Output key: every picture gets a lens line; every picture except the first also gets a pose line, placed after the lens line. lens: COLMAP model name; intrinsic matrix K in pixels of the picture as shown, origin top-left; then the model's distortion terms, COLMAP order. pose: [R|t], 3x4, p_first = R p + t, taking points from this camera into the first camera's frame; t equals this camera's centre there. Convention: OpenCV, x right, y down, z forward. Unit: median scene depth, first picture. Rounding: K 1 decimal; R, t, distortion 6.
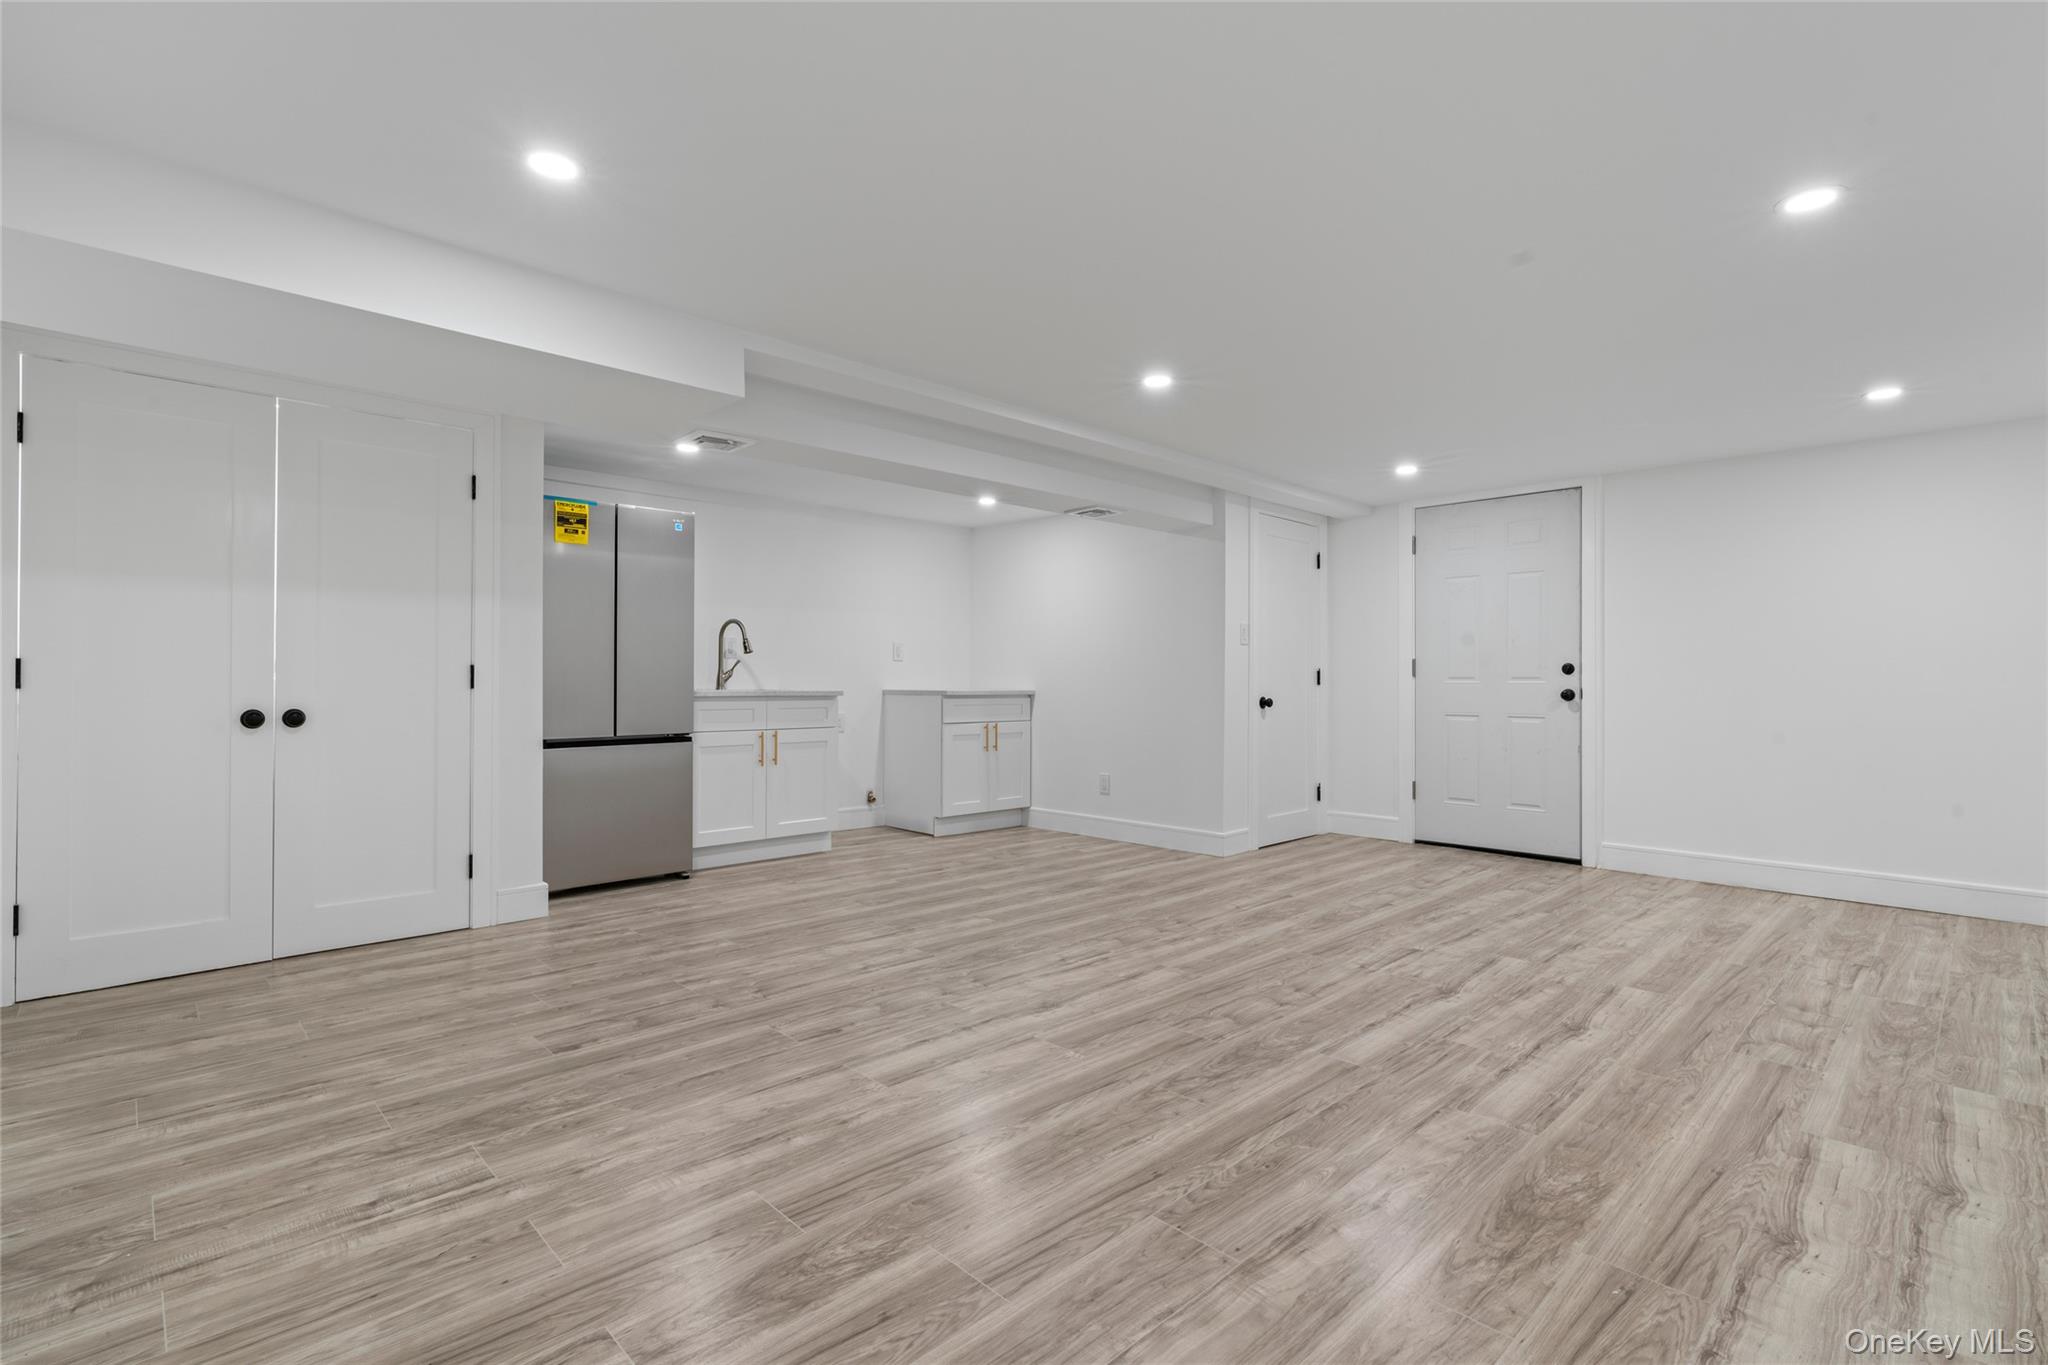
lens RADIAL K [[950.7, 0, 1028.7], [0, 950.7, 681.5], [0, 0, 1]] dist [-0.013370, 0.004550]
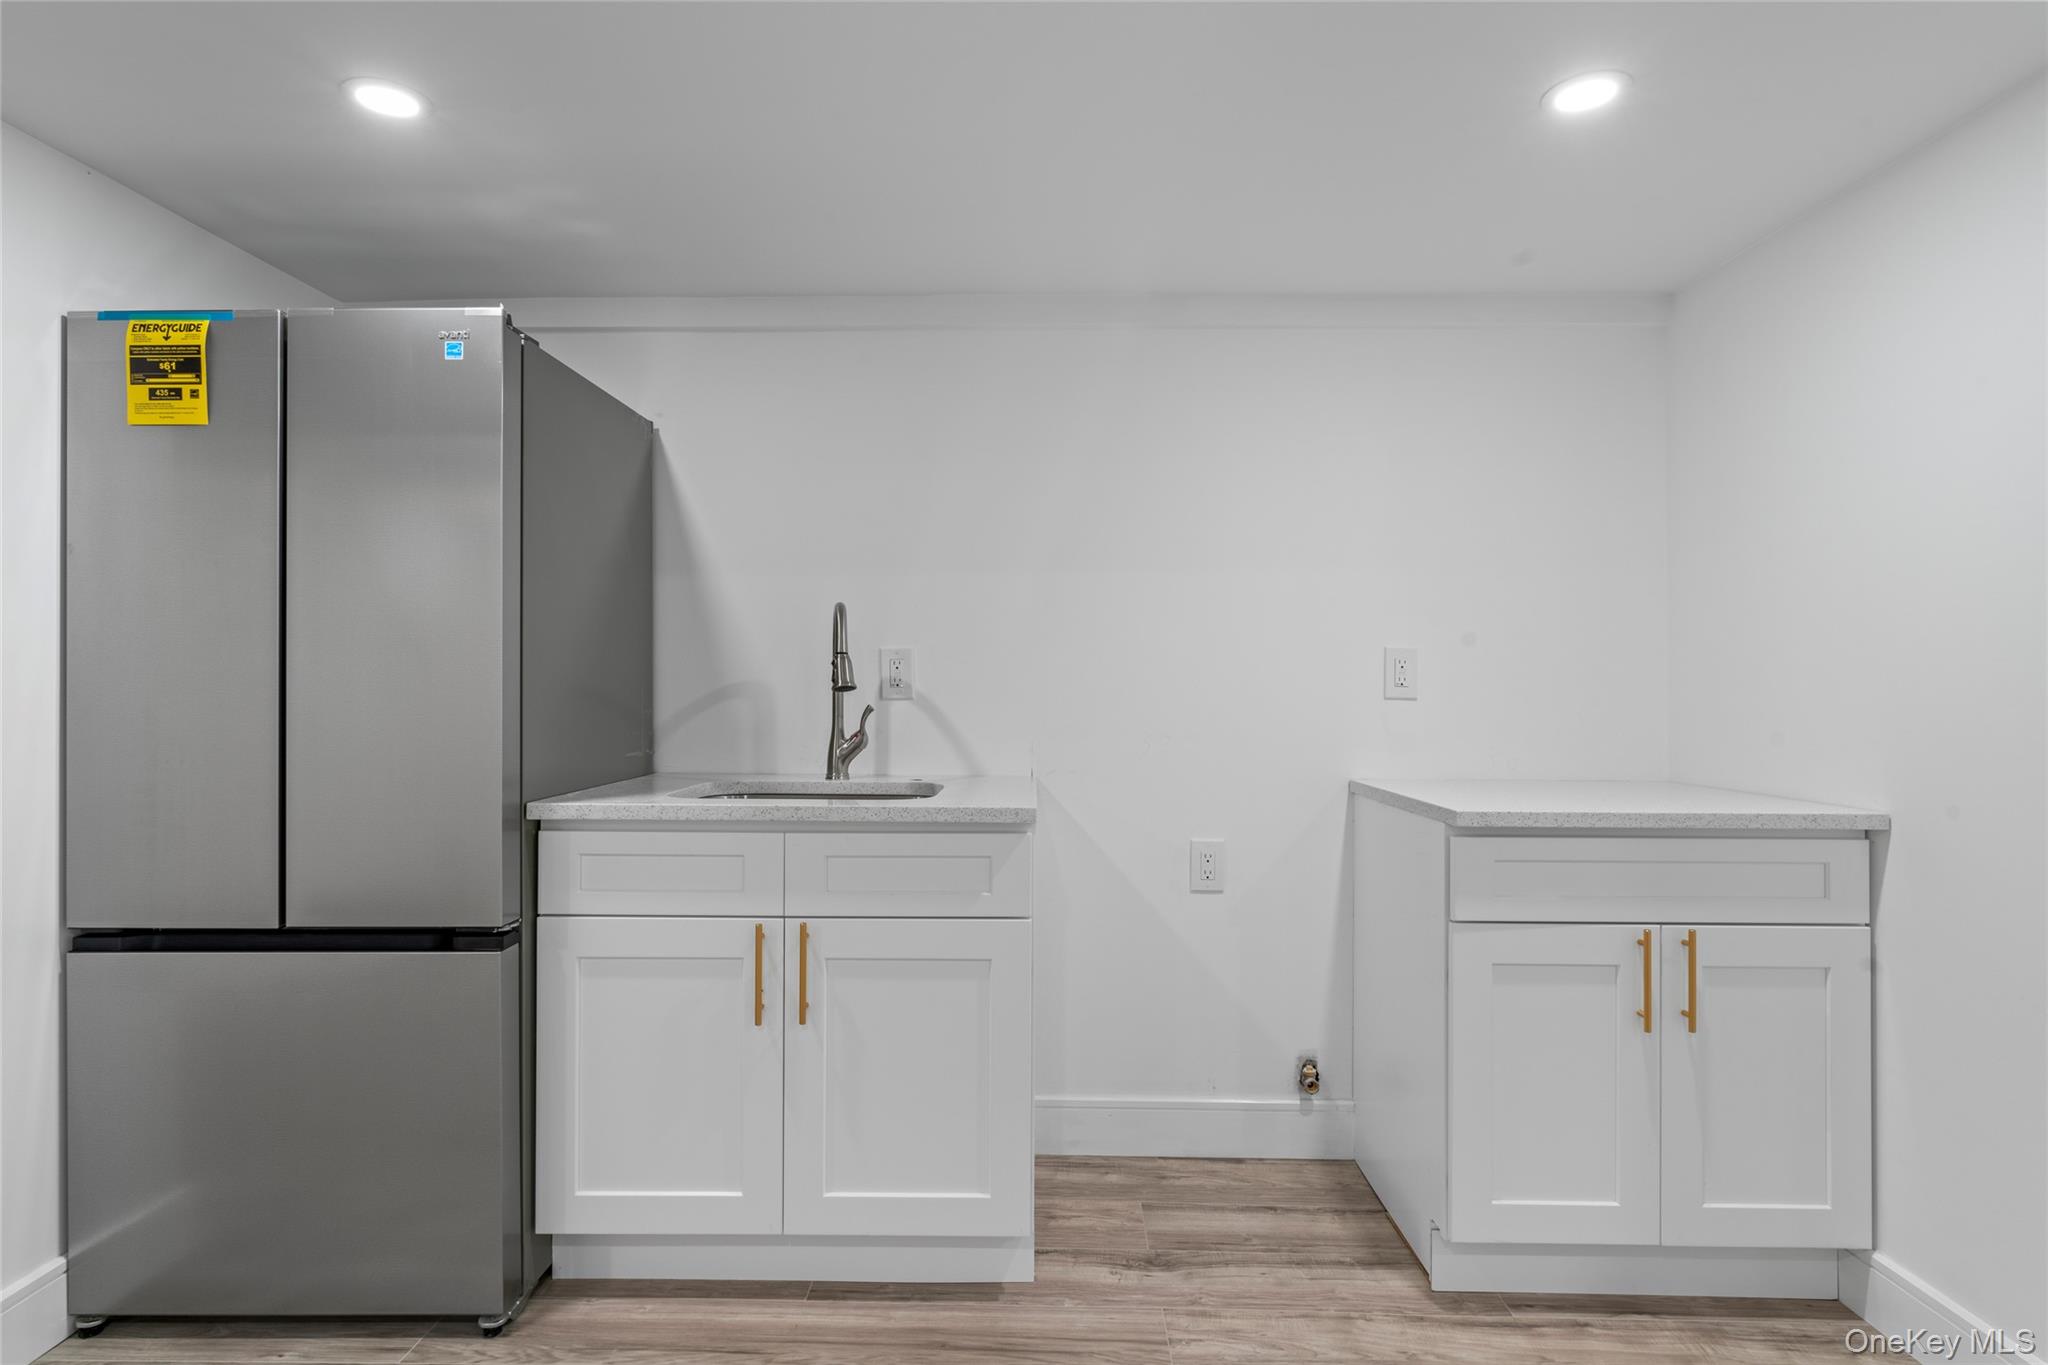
lens RADIAL K [[1059.7, 0, 1024.0], [0, 1059.7, 682.5], [0, 0, 1]] dist [-0.005090, -0.000412]
pose [[0.697662, -0.008644, -0.716375, 0.109457], [-0.000014, 0.999927, -0.012078, -0.051920], [0.716427, 0.008436, 0.697611, 1.421880]]
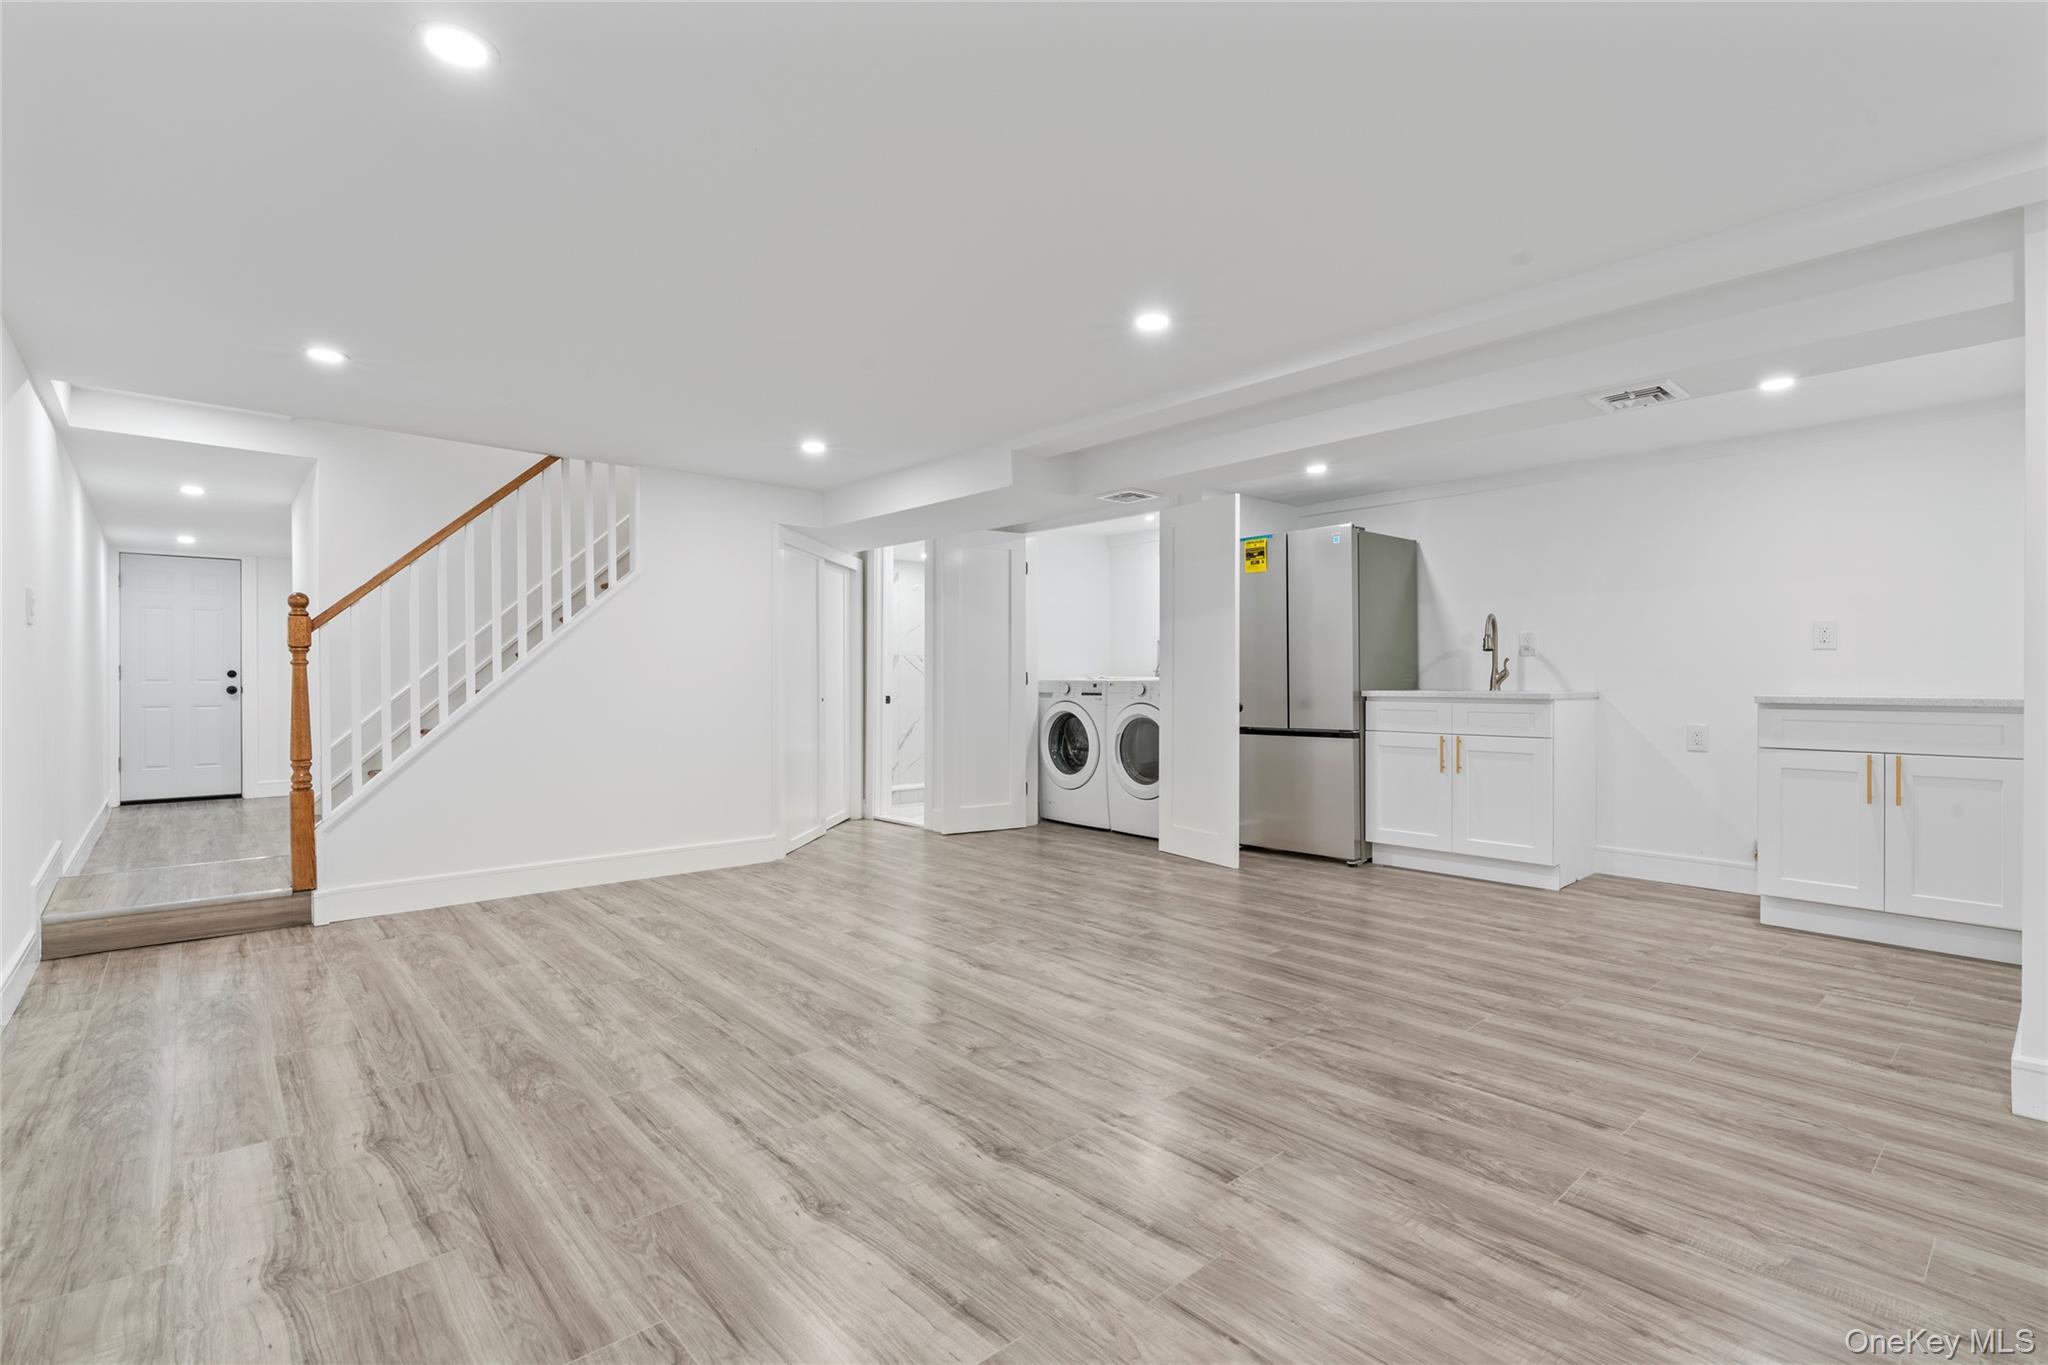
lens RADIAL K [[950.7, 0, 1028.7], [0, 950.7, 681.5], [0, 0, 1]] dist [-0.013370, 0.004550]
pose [[-0.044329, -0.001099, -0.999016, 1.185124], [0.001263, 0.999999, -0.001156, 0.000596], [0.999016, -0.001313, -0.044328, 1.128537]]
